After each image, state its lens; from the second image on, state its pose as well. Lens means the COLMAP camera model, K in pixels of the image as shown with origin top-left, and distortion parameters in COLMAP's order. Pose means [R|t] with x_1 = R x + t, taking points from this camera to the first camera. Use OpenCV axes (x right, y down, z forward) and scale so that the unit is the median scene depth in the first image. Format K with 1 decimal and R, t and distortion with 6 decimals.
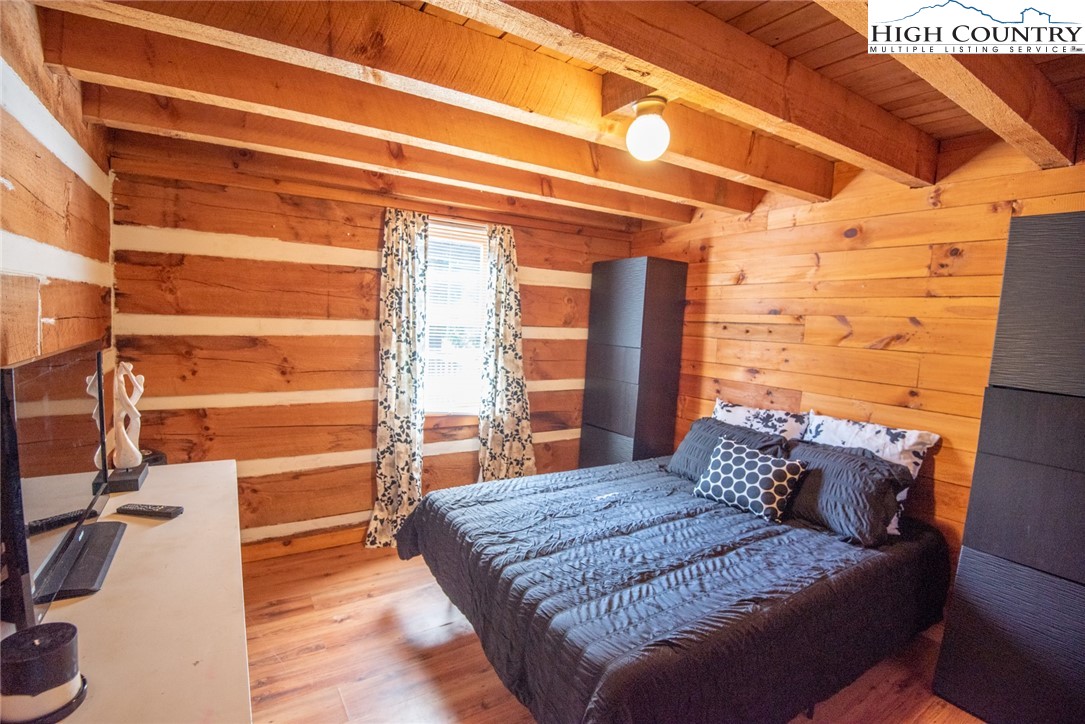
lens RADIAL K [[500.9, 0, 542.1], [0, 500.9, 363.5], [0, 0, 1]] dist [-0.001587, -0.028591]
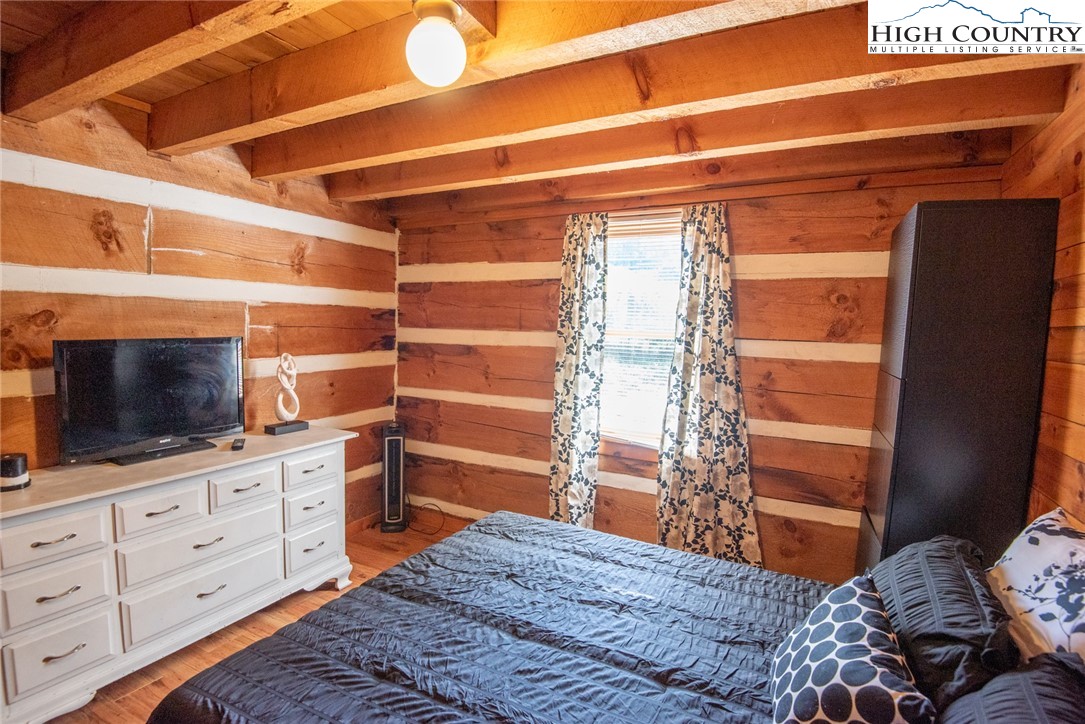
lens RADIAL K [[516.2, 0, 497.7], [0, 516.2, 362.8], [0, 0, 1]] dist [0.002414, -0.026162]
pose [[0.499359, 0.036497, -0.865626, 0.494412], [-0.083667, 0.996474, -0.006252, -0.009819], [0.862346, 0.075546, 0.500652, 0.407824]]
